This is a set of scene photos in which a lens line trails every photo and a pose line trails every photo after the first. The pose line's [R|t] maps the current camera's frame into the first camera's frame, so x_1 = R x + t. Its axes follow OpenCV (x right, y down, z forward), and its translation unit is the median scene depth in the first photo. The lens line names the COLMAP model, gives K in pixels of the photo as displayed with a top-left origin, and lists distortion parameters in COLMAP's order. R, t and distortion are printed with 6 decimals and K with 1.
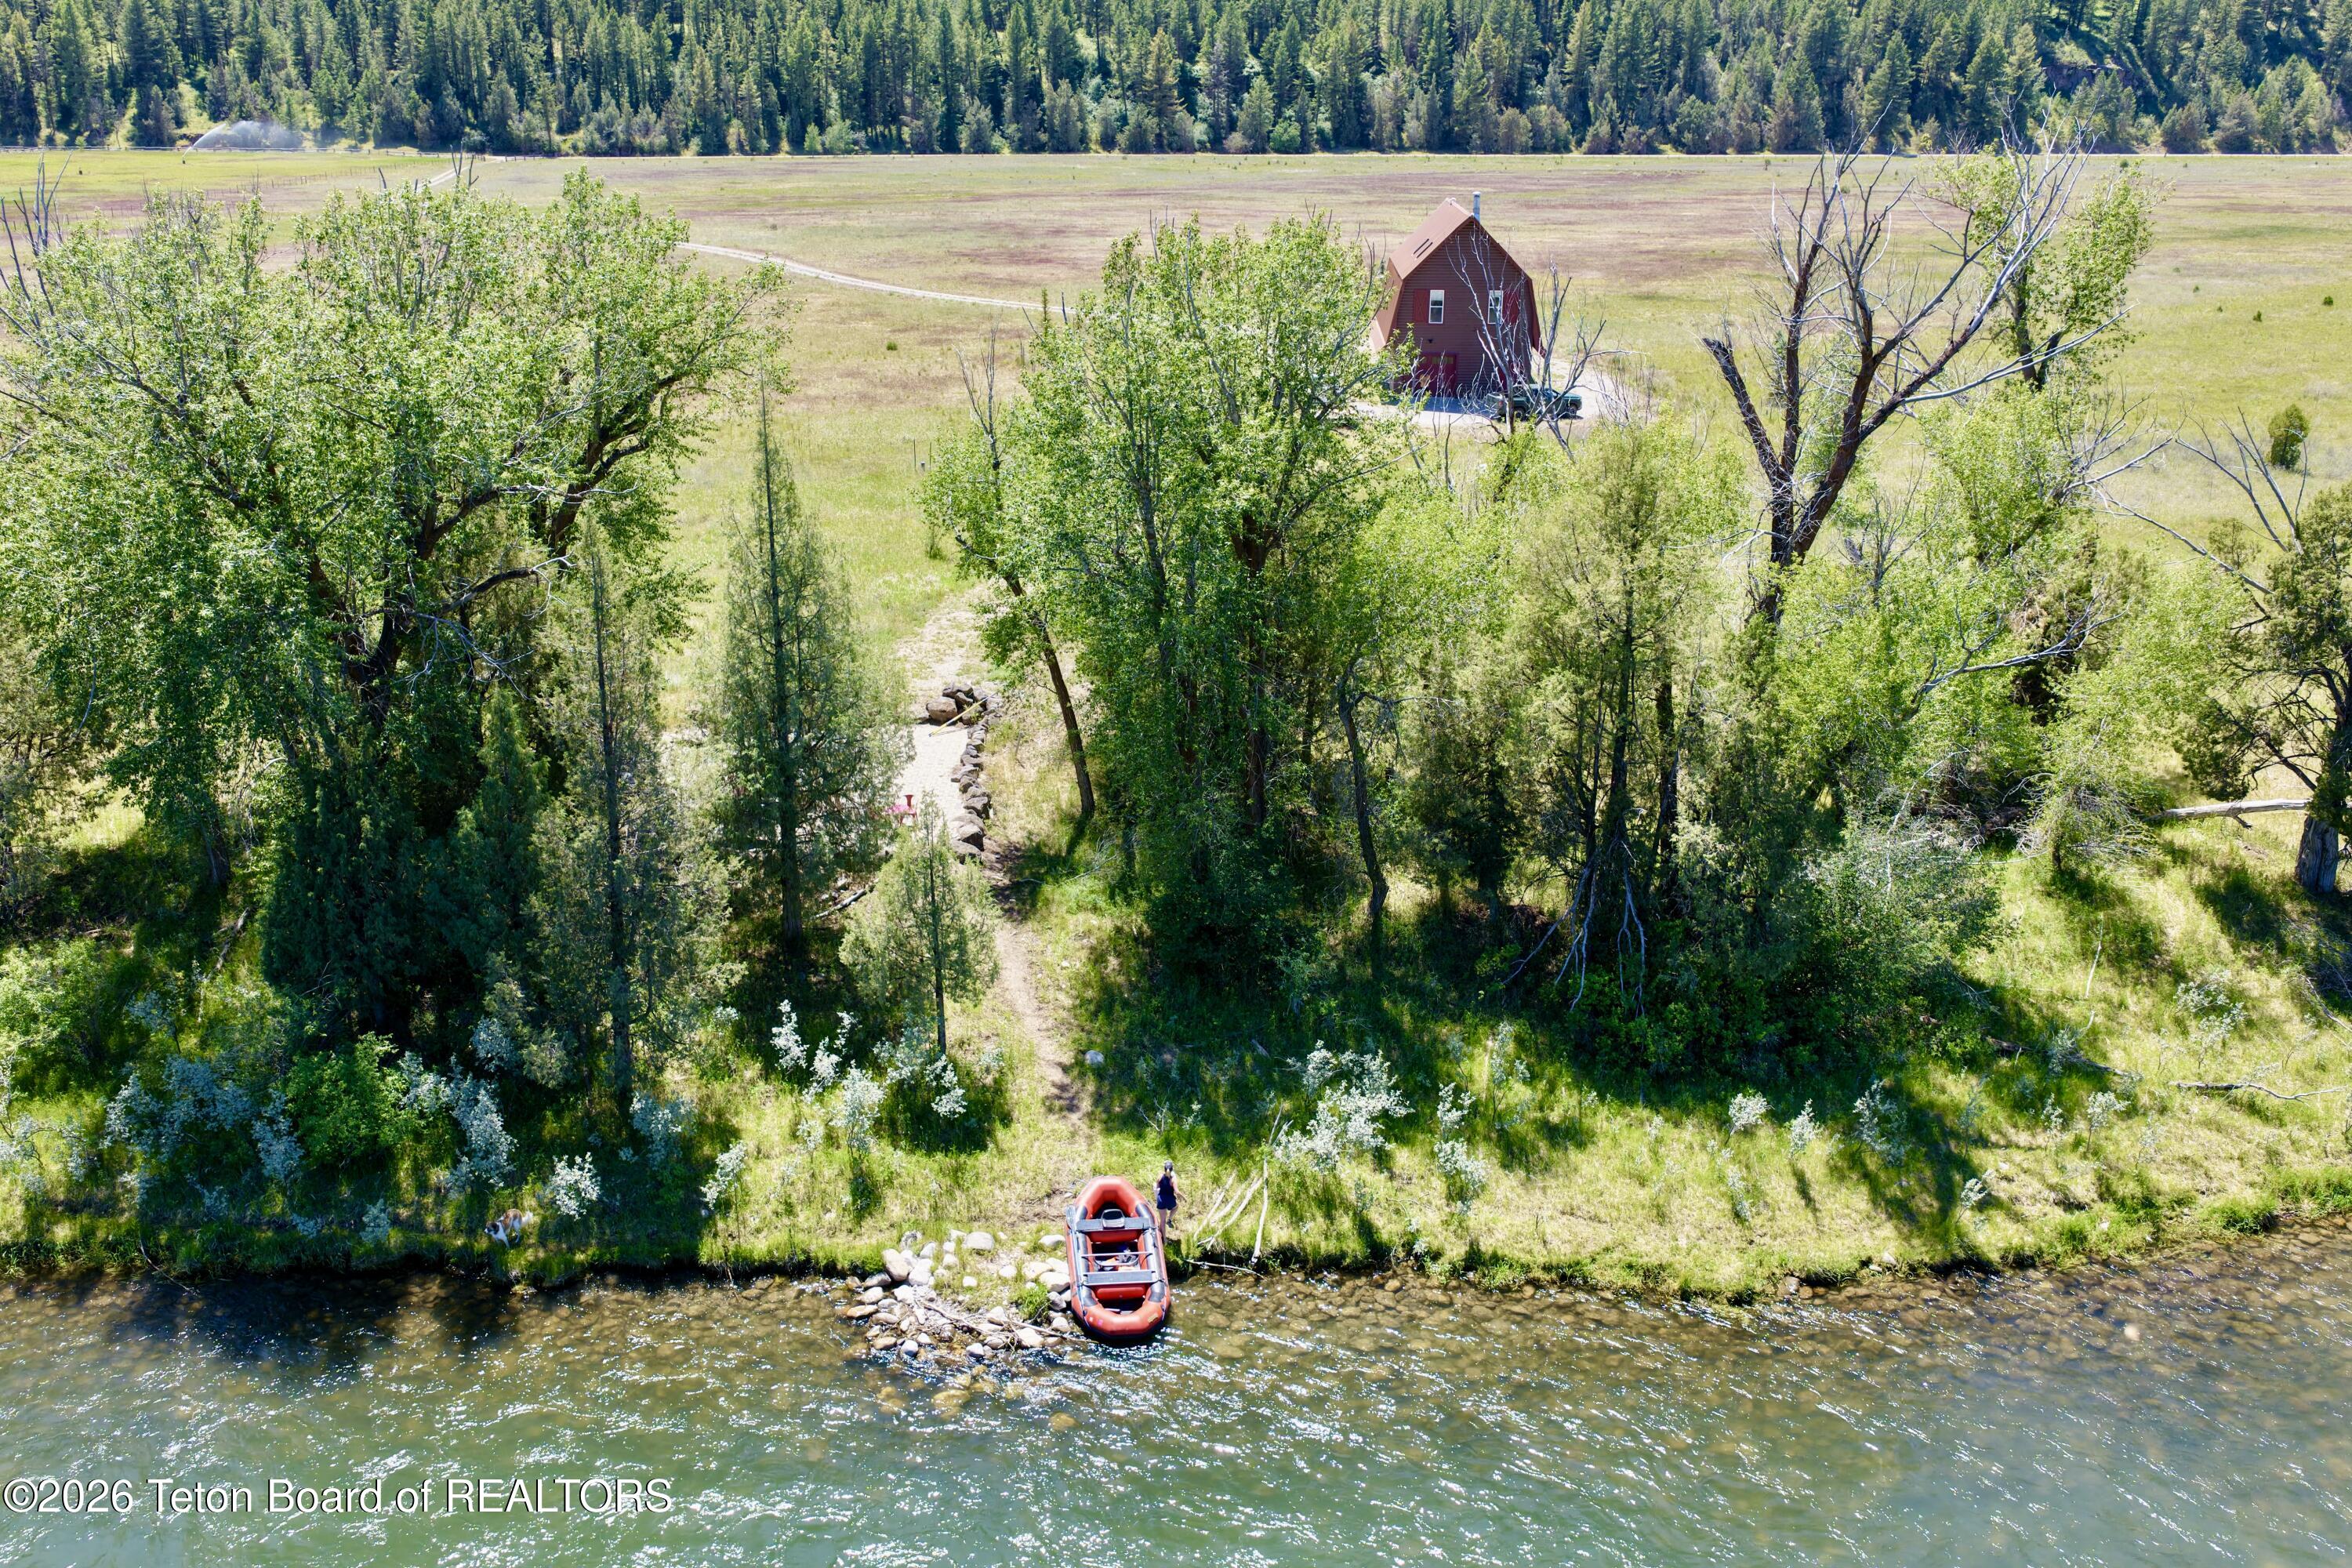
lens RADIAL K [[1952.1, 0, 1176.0], [0, 1952.1, 784.0], [0, 0, 1]] dist [-0.014363, 0.032191]
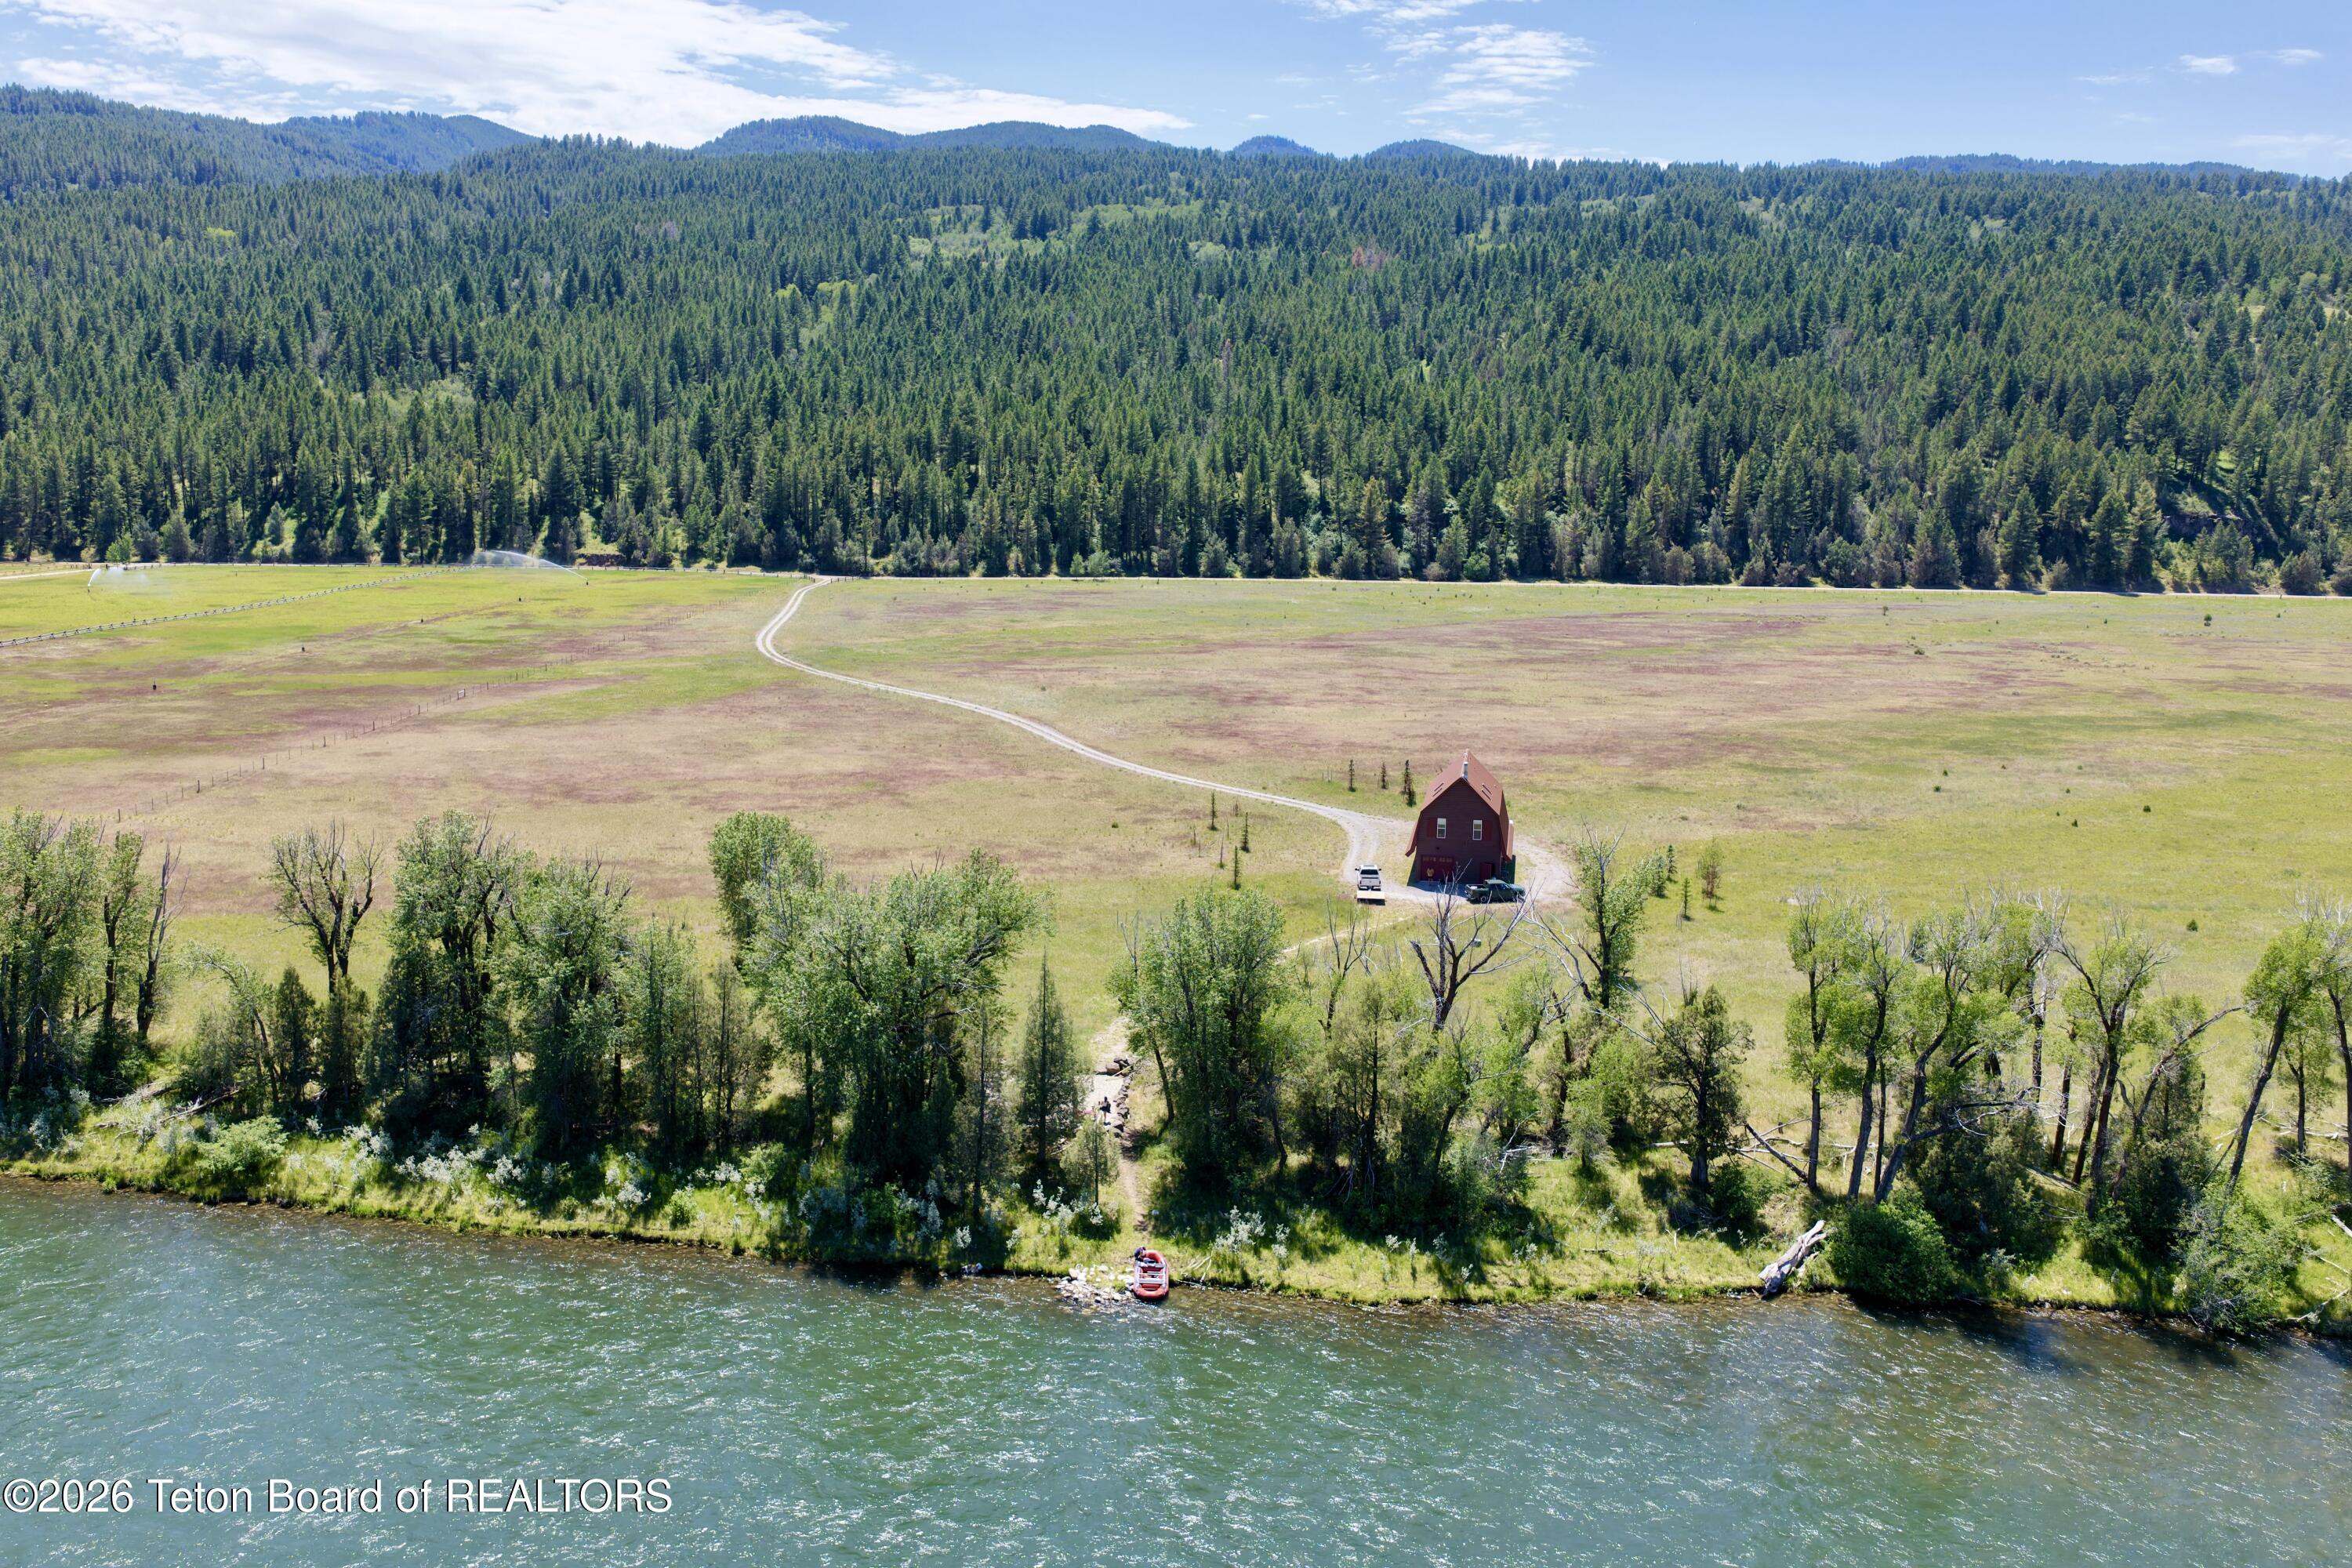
lens RADIAL K [[1952.1, 0, 1176.0], [0, 1952.1, 784.0], [0, 0, 1]] dist [-0.014363, 0.032191]
pose [[0.991940, 0.033139, -0.122298, 0.025501], [-0.053534, 0.984424, -0.167461, 0.001265], [0.114843, 0.172658, 0.978264, -0.145928]]
